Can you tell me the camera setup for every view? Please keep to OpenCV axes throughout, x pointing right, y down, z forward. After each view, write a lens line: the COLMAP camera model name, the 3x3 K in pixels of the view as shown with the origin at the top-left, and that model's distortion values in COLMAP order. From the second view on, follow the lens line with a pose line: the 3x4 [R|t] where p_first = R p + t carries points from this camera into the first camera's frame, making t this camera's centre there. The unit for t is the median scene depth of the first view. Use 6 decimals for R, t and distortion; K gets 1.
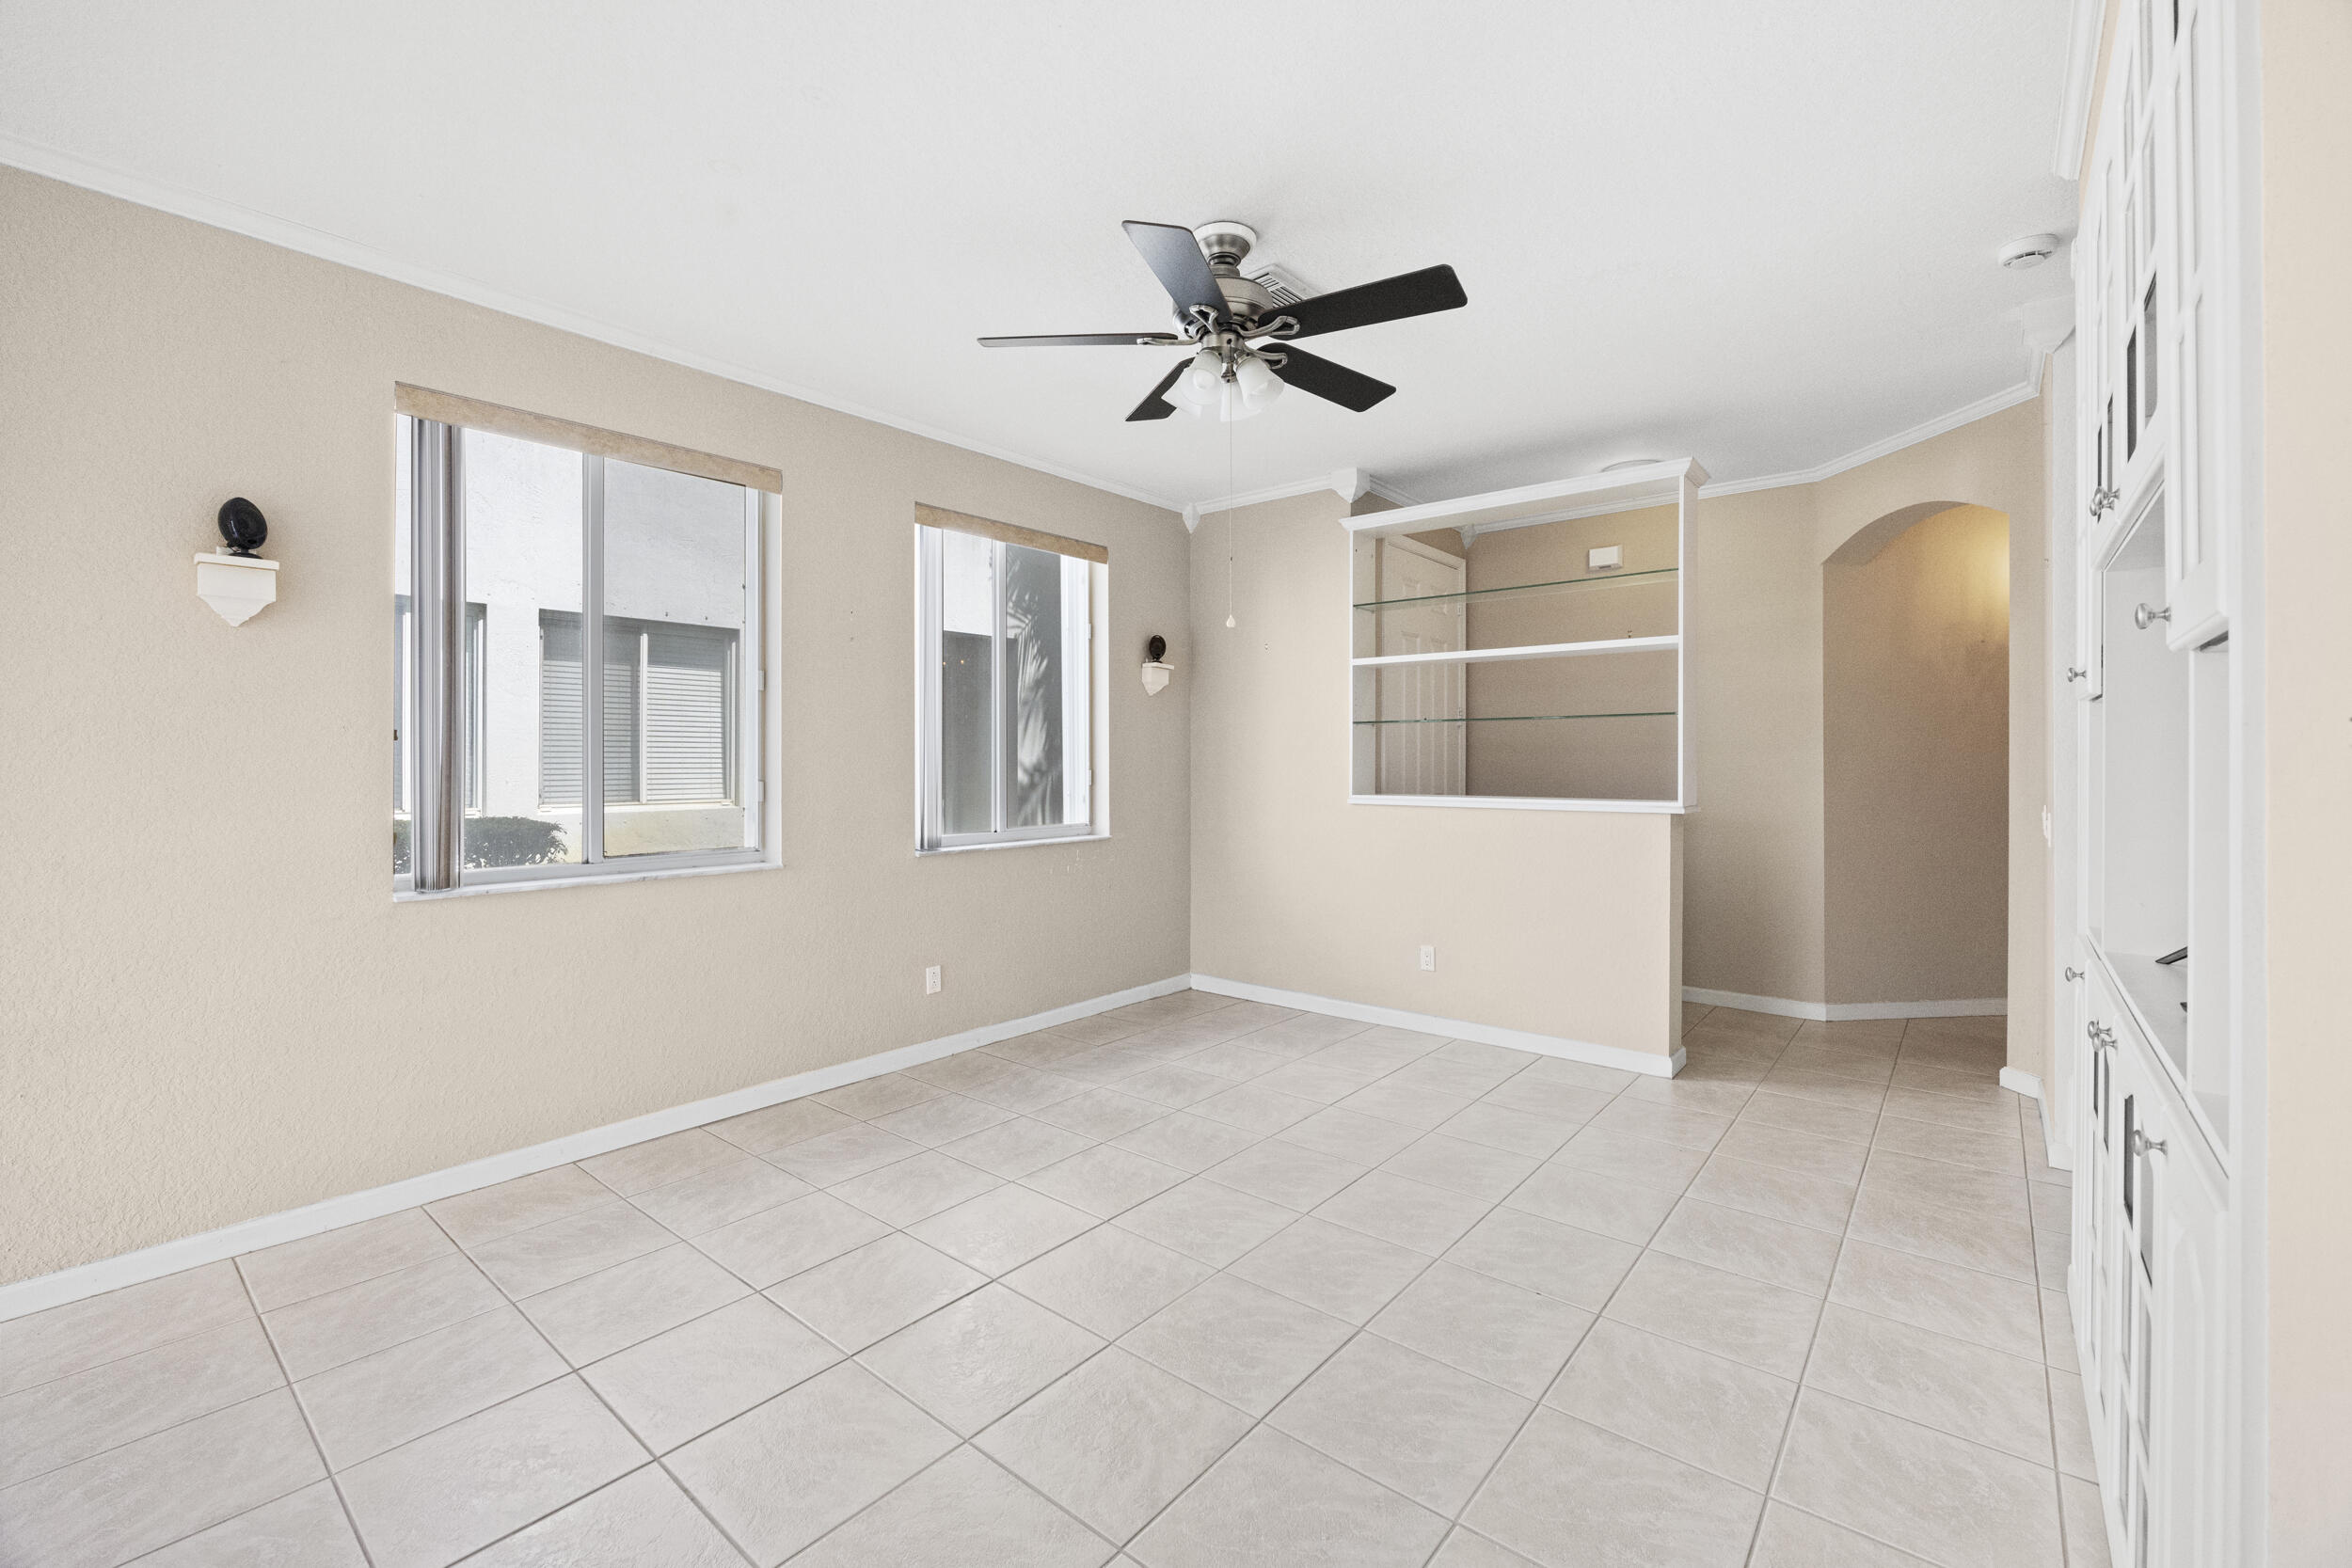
lens RADIAL K [[979.0, 0, 1179.2], [0, 979.0, 763.8], [0, 0, 1]] dist [-0.016352, 0.000190]
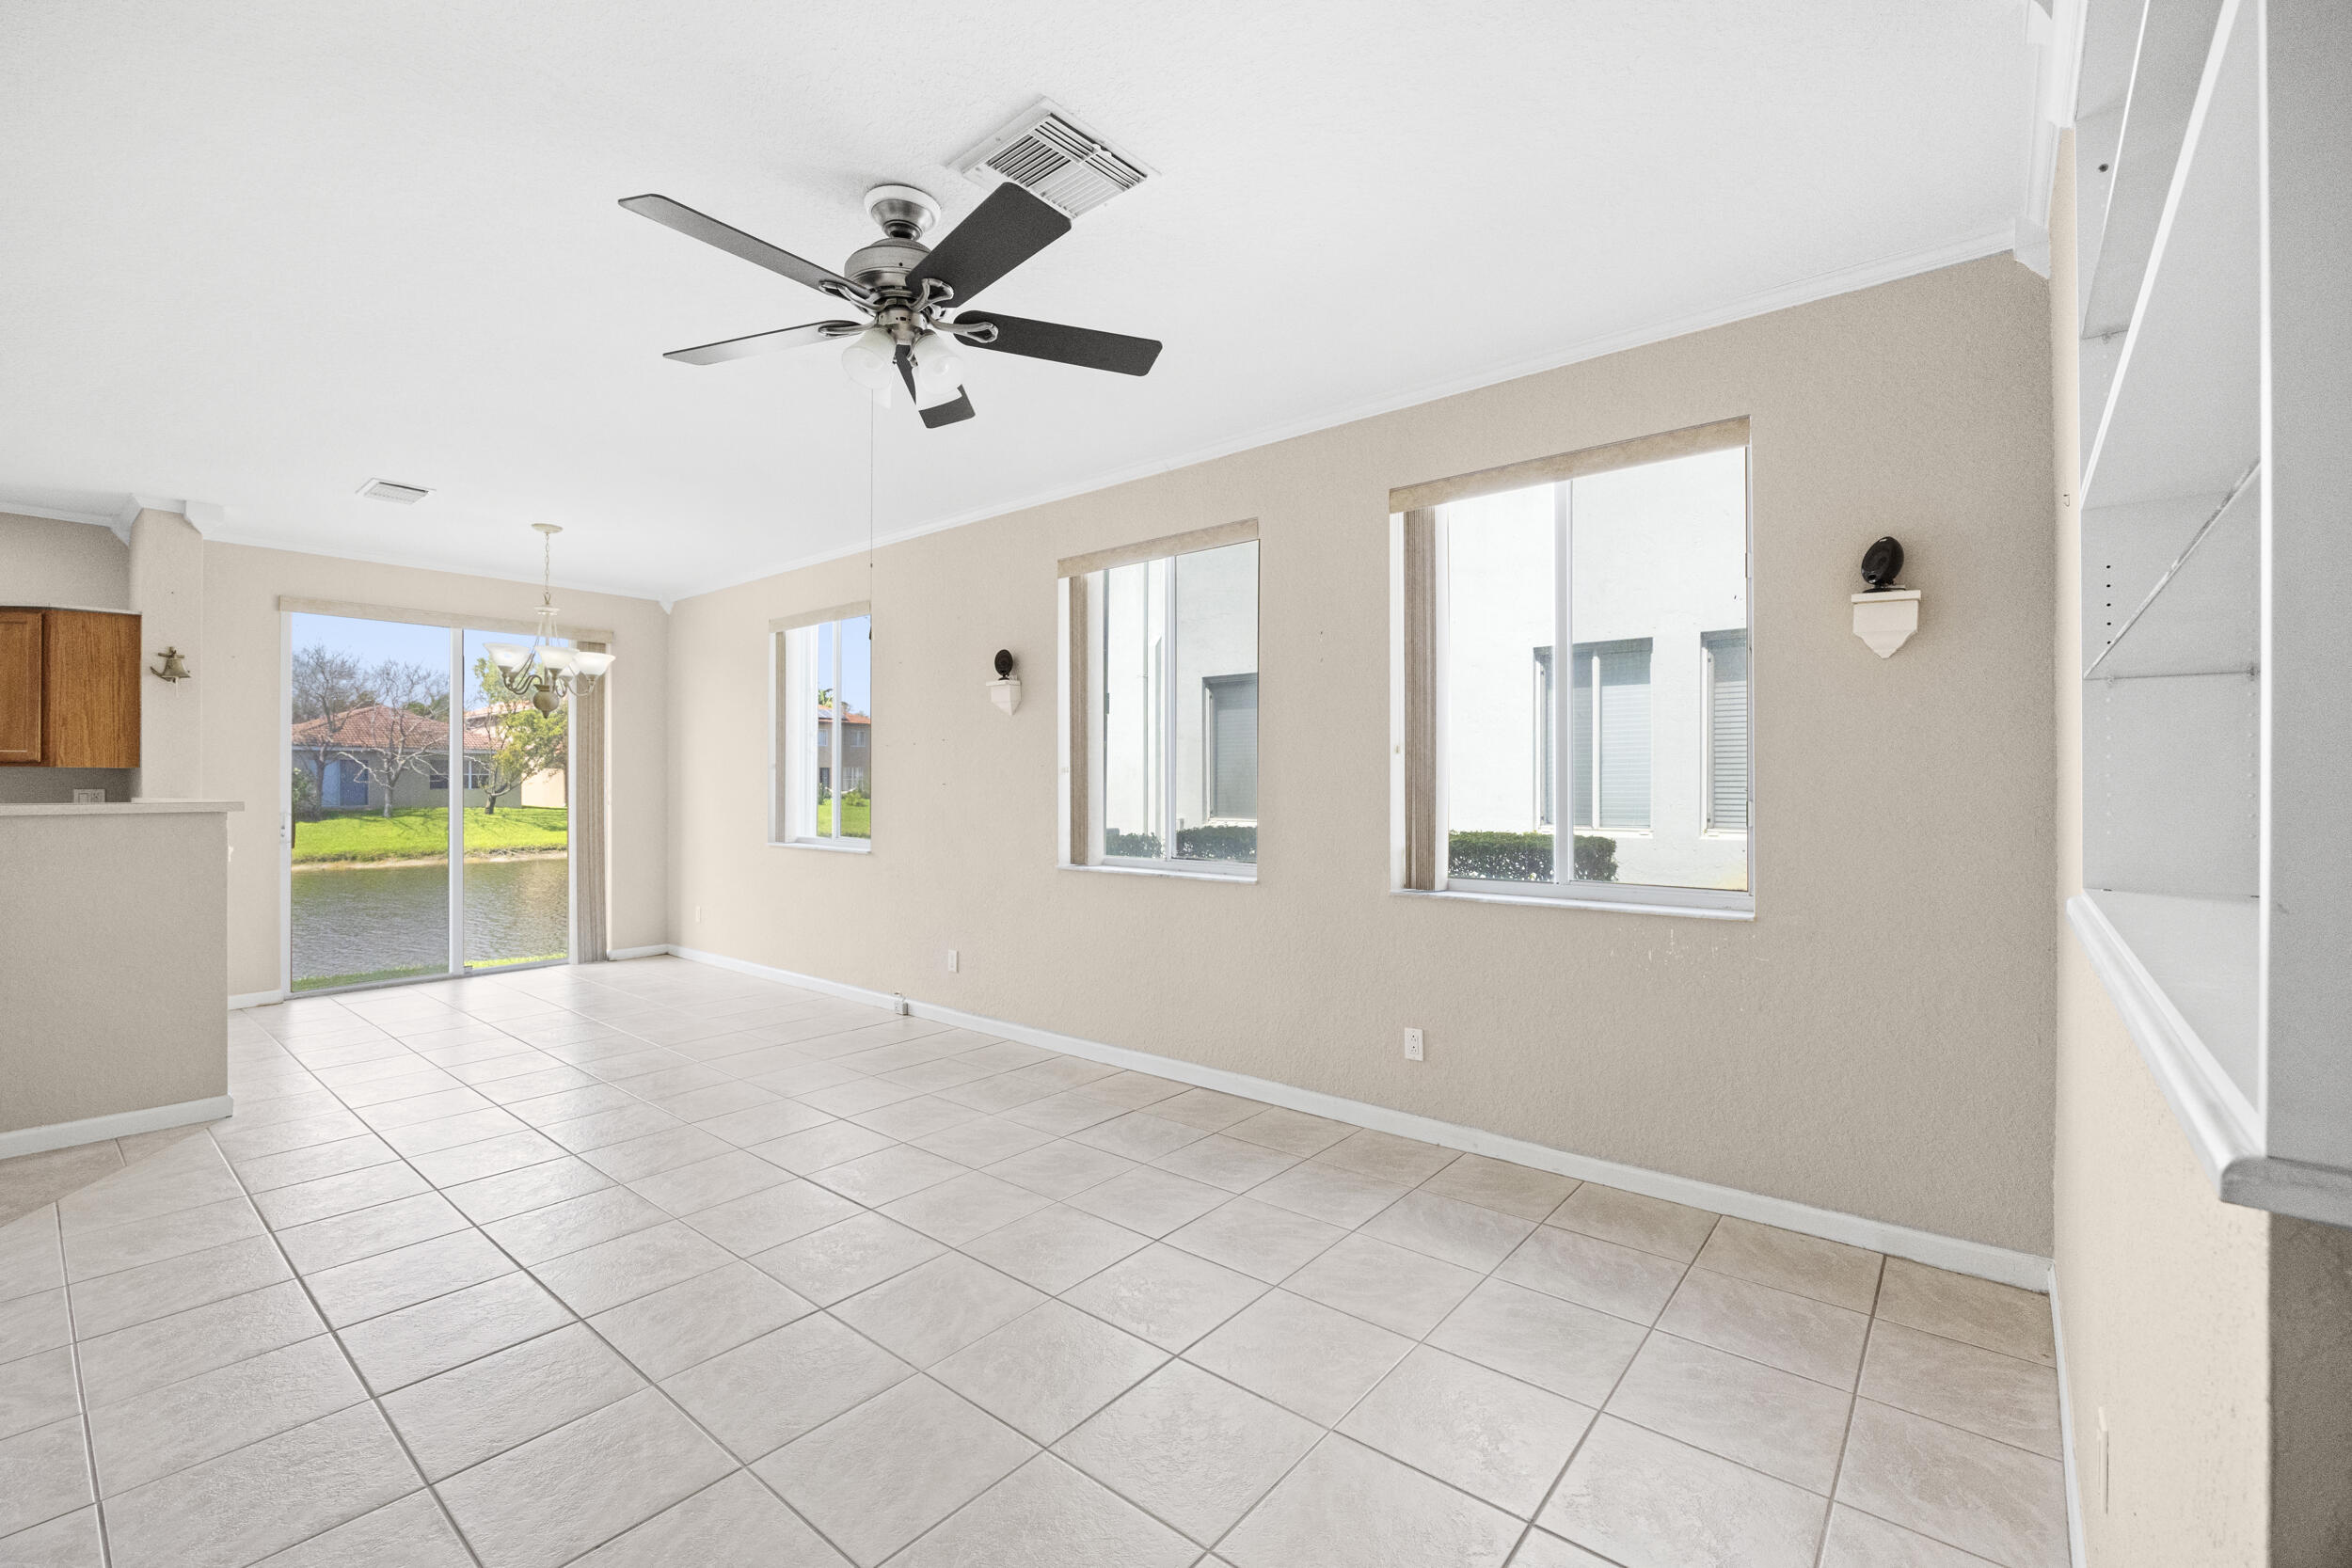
lens RADIAL K [[992.3, 0, 1176.0], [0, 992.3, 784.0], [0, 0, 1]] dist [-0.015698, 0.000135]
pose [[0.000840, -0.000259, -1.000000, 0.526811], [-0.003574, 0.999994, -0.000262, -0.002282], [0.999993, 0.003574, 0.000839, 0.691591]]
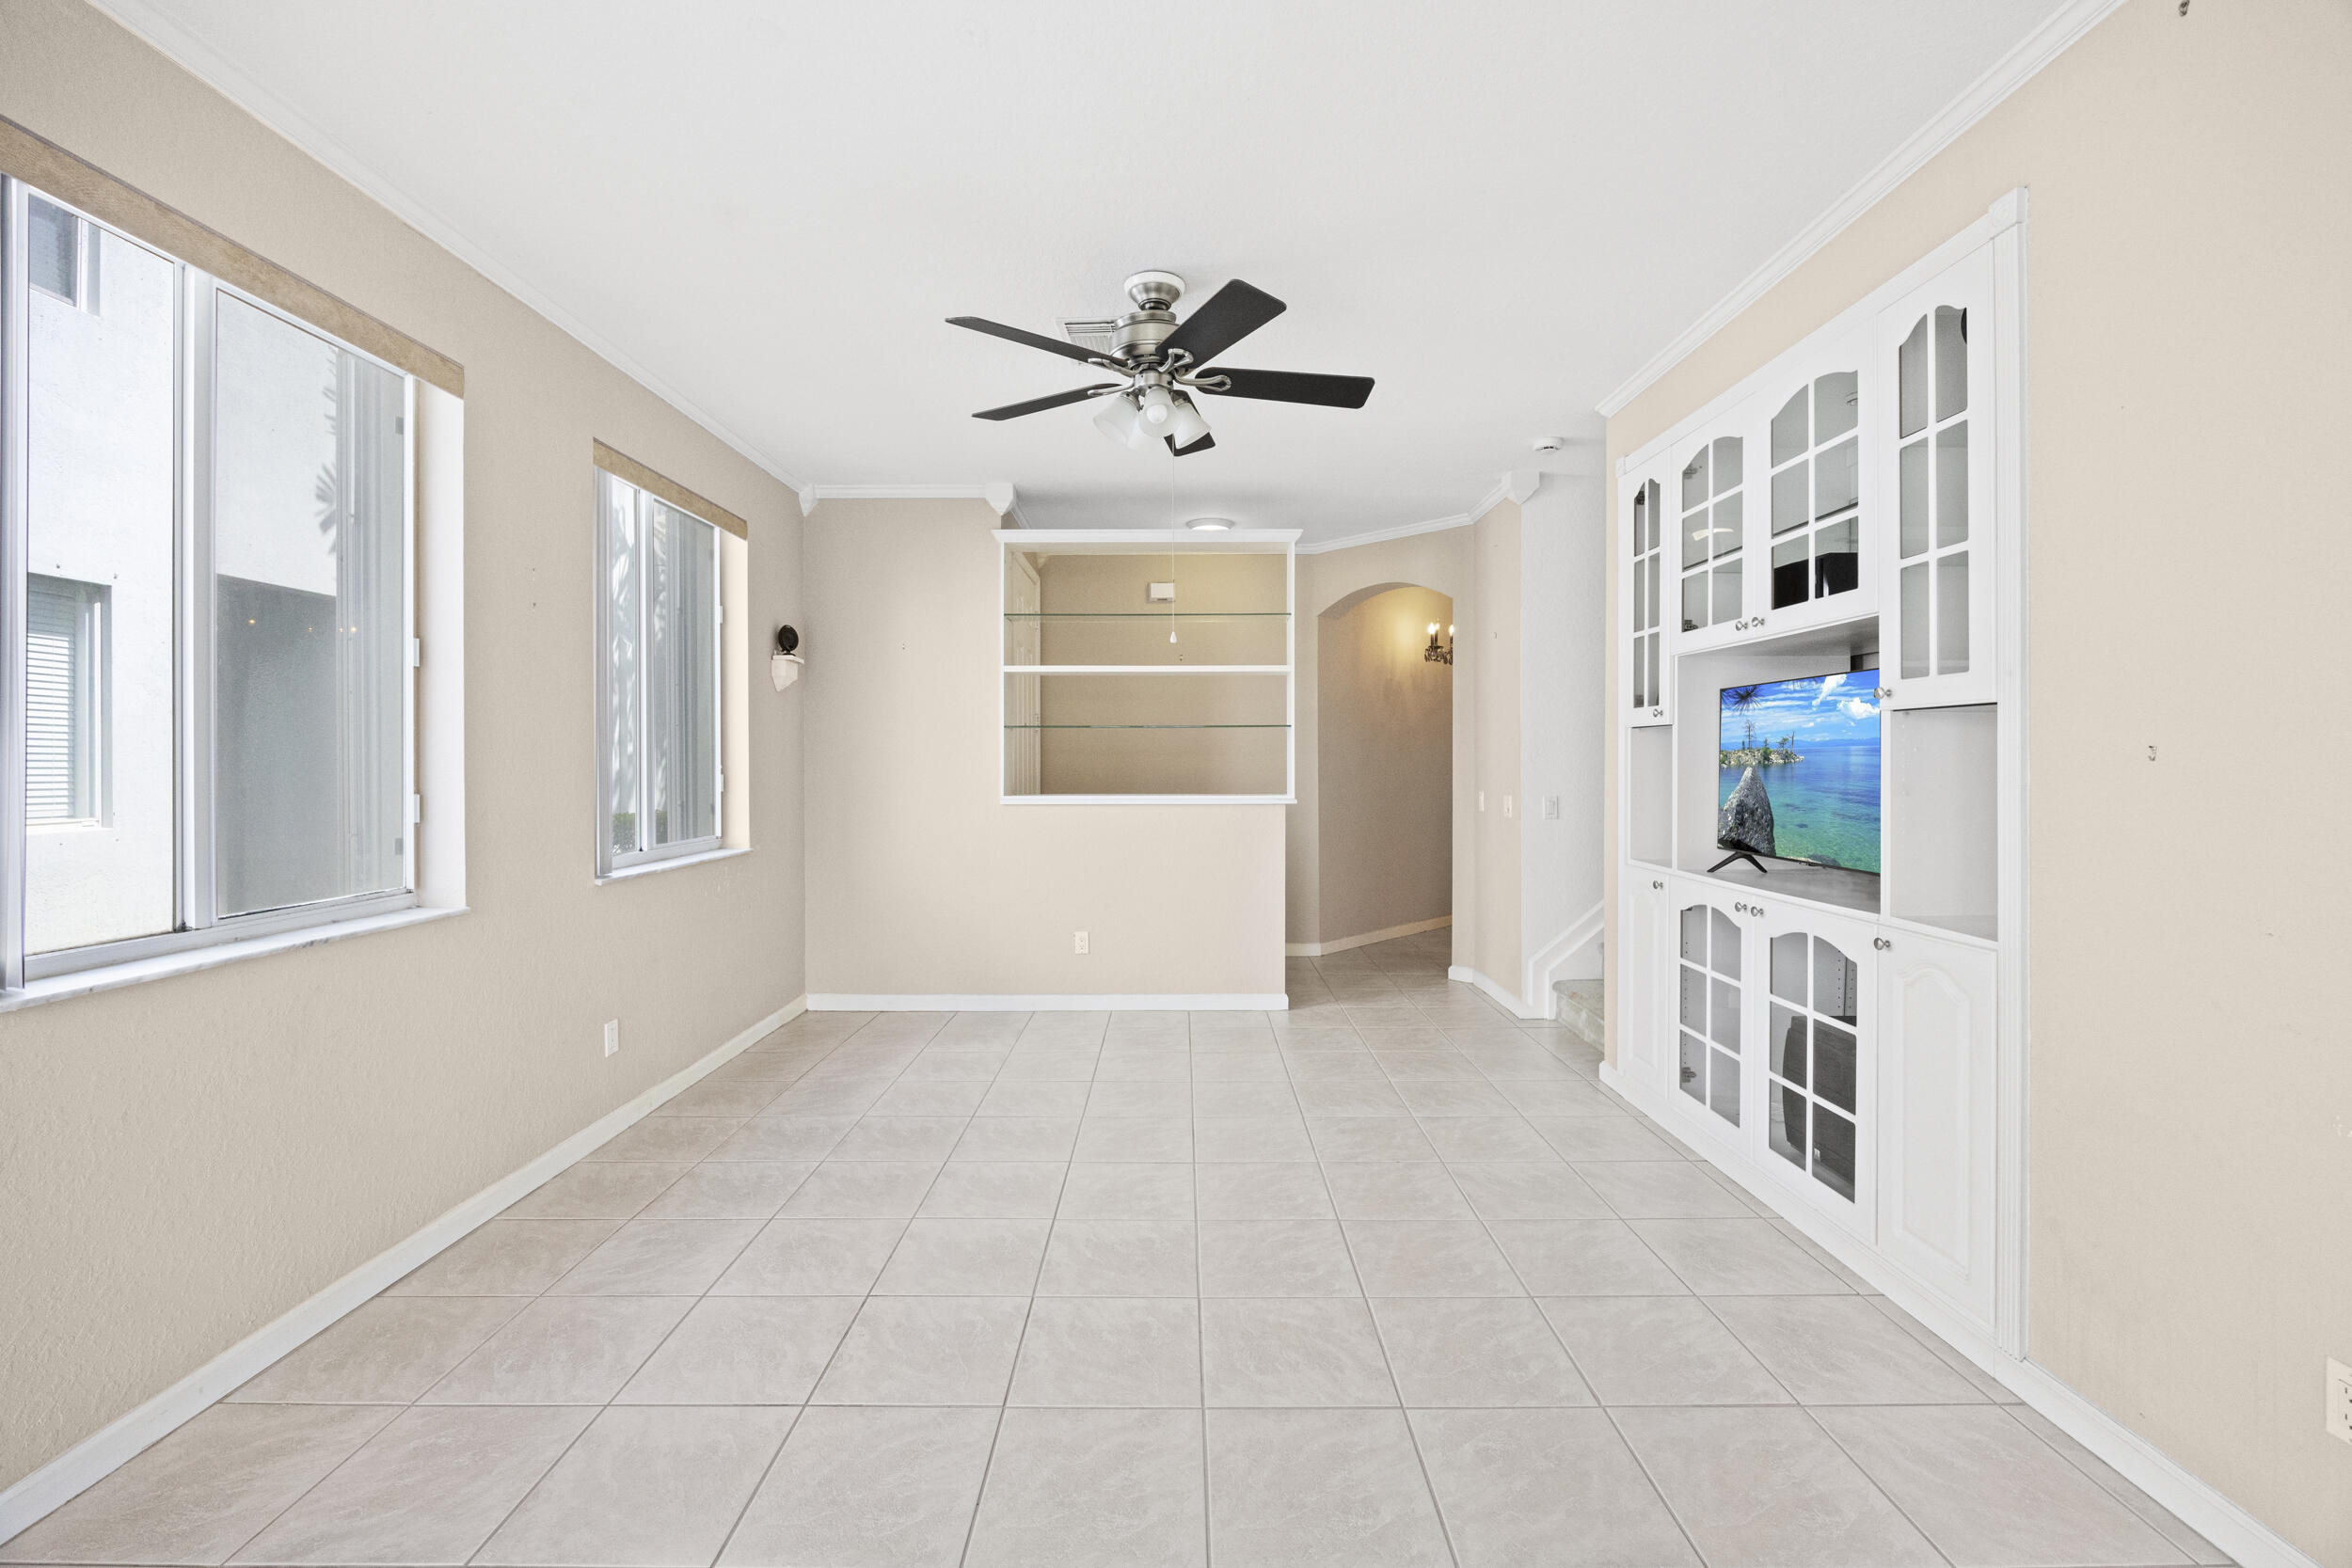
lens RADIAL K [[980.1, 0, 1179.4], [0, 980.1, 768.8], [0, 0, 1]] dist [-0.014568, 0.000282]
pose [[0.770158, -0.005939, 0.637825, -0.349571], [0.003168, 0.999980, 0.005486, -0.002292], [-0.637845, -0.002204, 0.770162, 0.076588]]
